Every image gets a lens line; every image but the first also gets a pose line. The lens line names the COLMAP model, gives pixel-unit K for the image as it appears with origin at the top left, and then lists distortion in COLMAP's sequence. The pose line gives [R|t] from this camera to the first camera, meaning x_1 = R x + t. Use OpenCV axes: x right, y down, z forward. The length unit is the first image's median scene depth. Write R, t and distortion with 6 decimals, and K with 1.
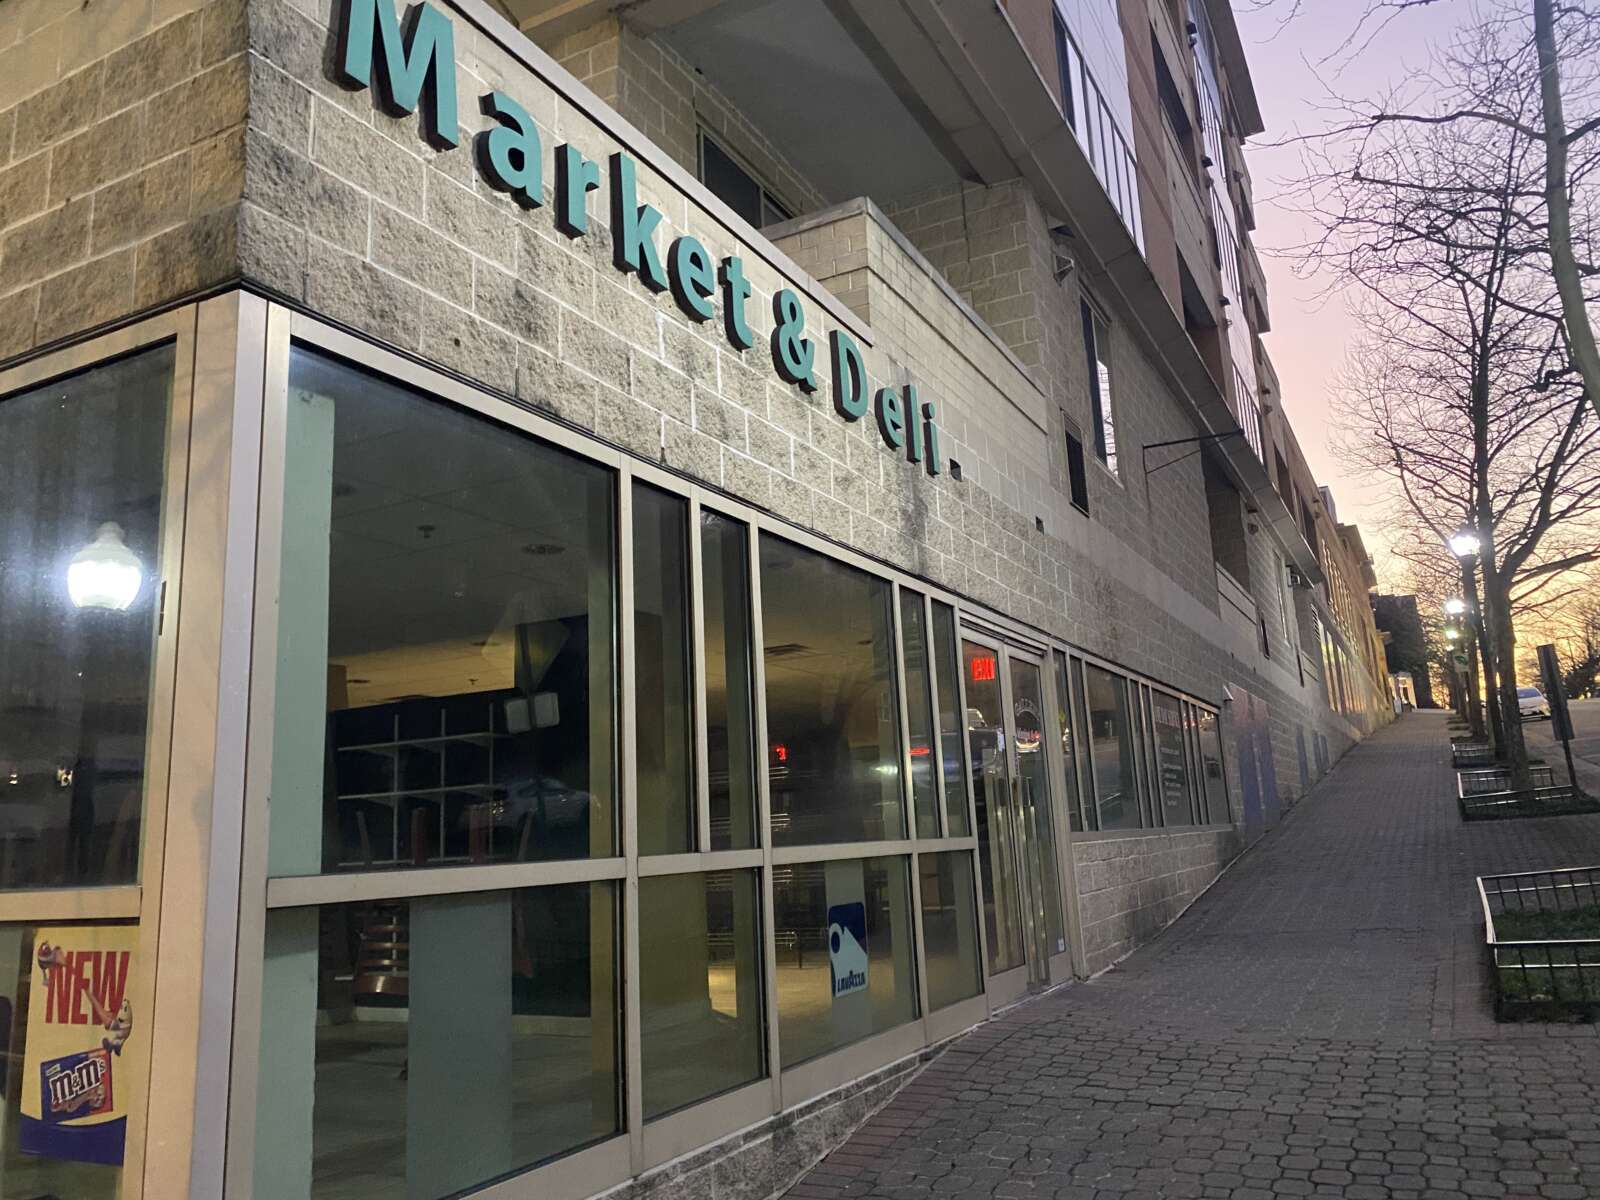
lens RADIAL K [[1191.5, 0, 800.0], [0, 1191.5, 600.0], [0, 0, 1]] dist [0.091723, -0.134640]
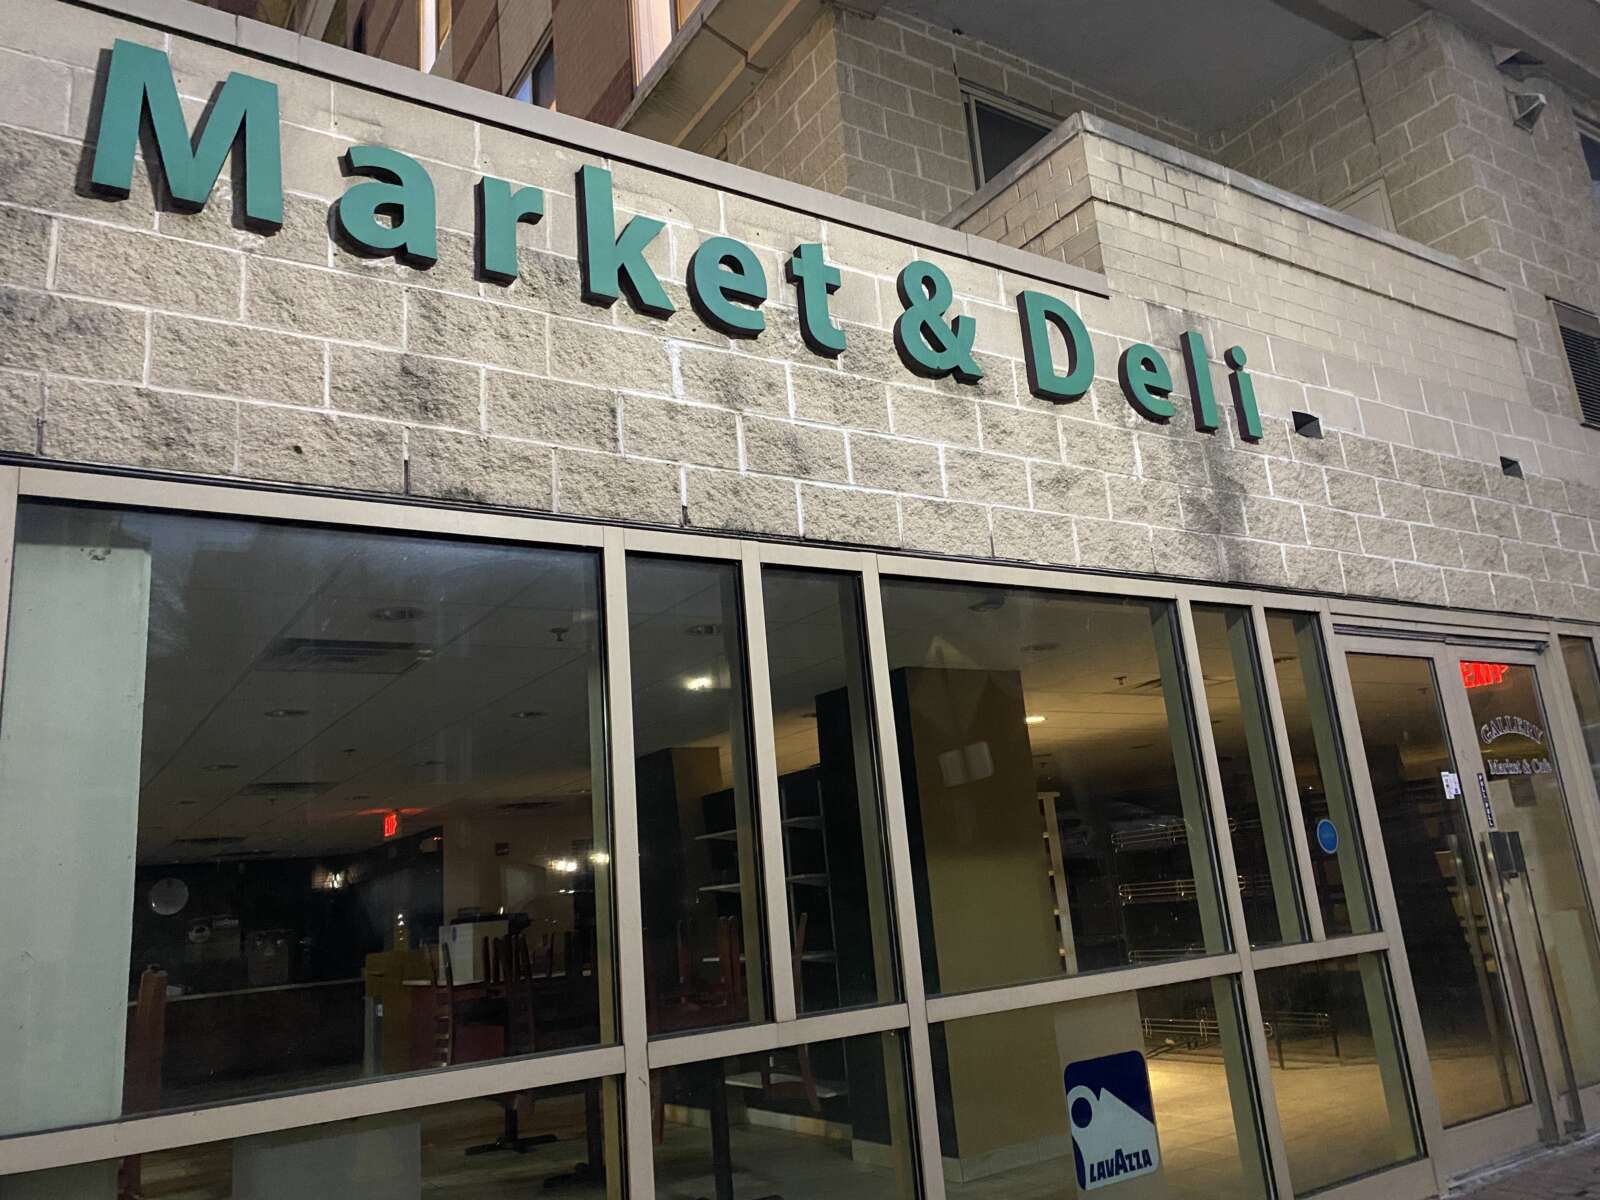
lens RADIAL K [[1217.9, 0, 800.0], [0, 1217.9, 600.0], [0, 0, 1]] dist [0.060555, -0.063577]
pose [[0.878573, -0.145765, -0.454821, 0.305805], [0.138813, 0.989113, -0.048854, -0.014004], [0.456990, -0.020213, 0.889242, 0.297357]]
